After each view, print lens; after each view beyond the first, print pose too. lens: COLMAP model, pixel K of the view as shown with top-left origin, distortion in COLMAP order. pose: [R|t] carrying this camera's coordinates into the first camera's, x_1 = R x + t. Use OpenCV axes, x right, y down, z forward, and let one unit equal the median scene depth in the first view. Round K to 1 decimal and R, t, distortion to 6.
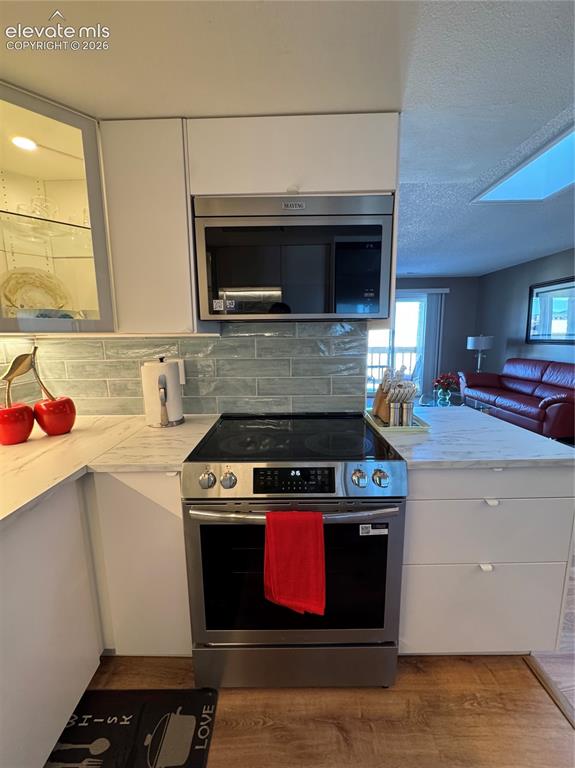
lens RADIAL K [[316.7, 0, 284.6], [0, 316.7, 384.4], [0, 0, 1]] dist [-0.006850, 0.000036]
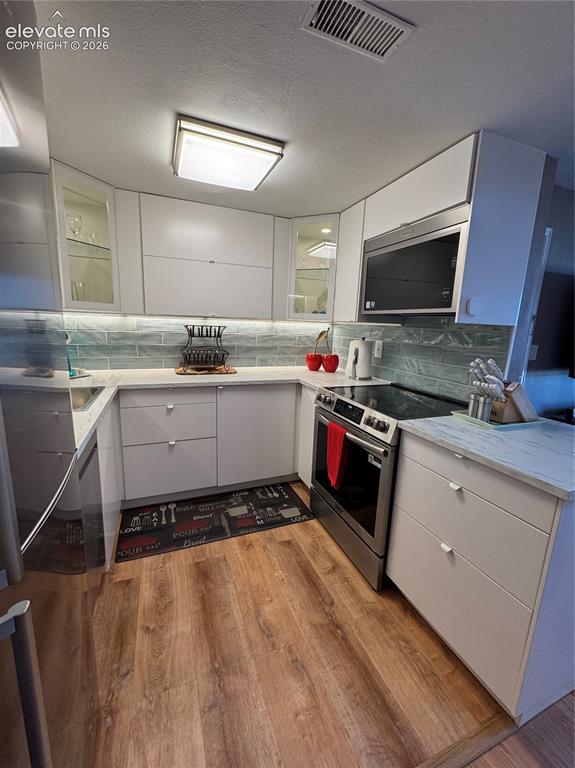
lens RADIAL K [[316.7, 0, 287.8], [0, 316.7, 382.6], [0, 0, 1]] dist [-0.002151, -0.000159]
pose [[0.373168, 0.195324, -0.906970, 1.235766], [-0.182094, 0.973992, 0.134836, -0.007774], [0.909718, 0.114838, 0.399030, 0.026049]]
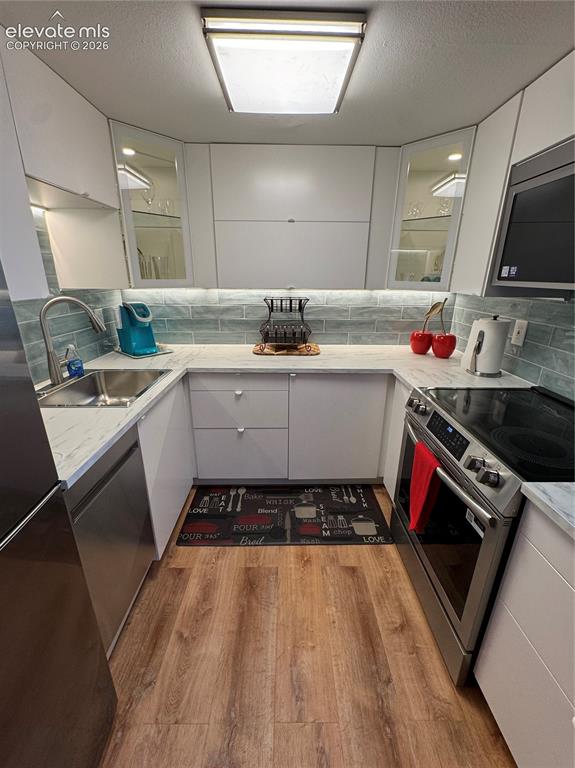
lens RADIAL K [[316.7, 0, 287.8], [0, 316.7, 382.6], [0, 0, 1]] dist [-0.002151, -0.000159]
pose [[0.010129, 0.334876, -0.942208, 0.935880], [-0.161199, 0.930479, 0.328974, -0.143017], [0.986870, 0.148551, 0.063406, 0.287638]]
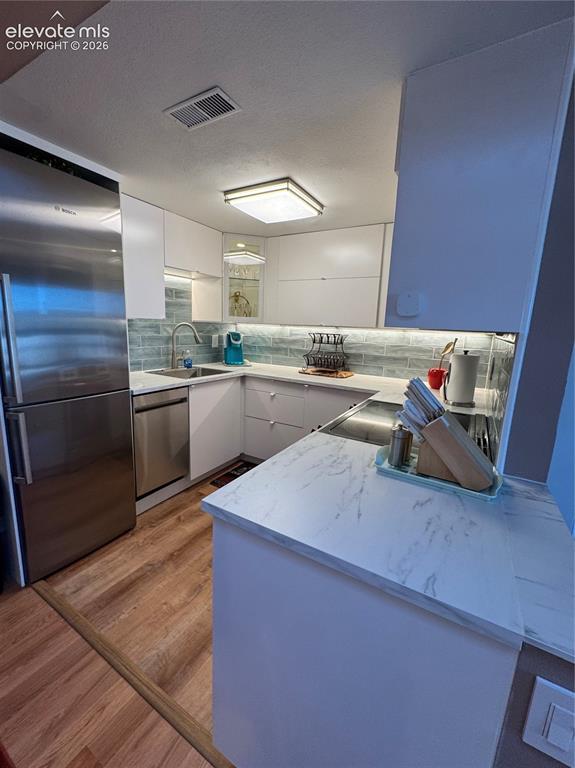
lens RADIAL K [[316.7, 0, 287.8], [0, 316.7, 382.6], [0, 0, 1]] dist [-0.002151, -0.000159]
pose [[-0.504849, 0.147250, -0.850556, 1.312028], [-0.164013, 0.951030, 0.261994, -0.223035], [0.847483, 0.271769, -0.455976, 1.270857]]
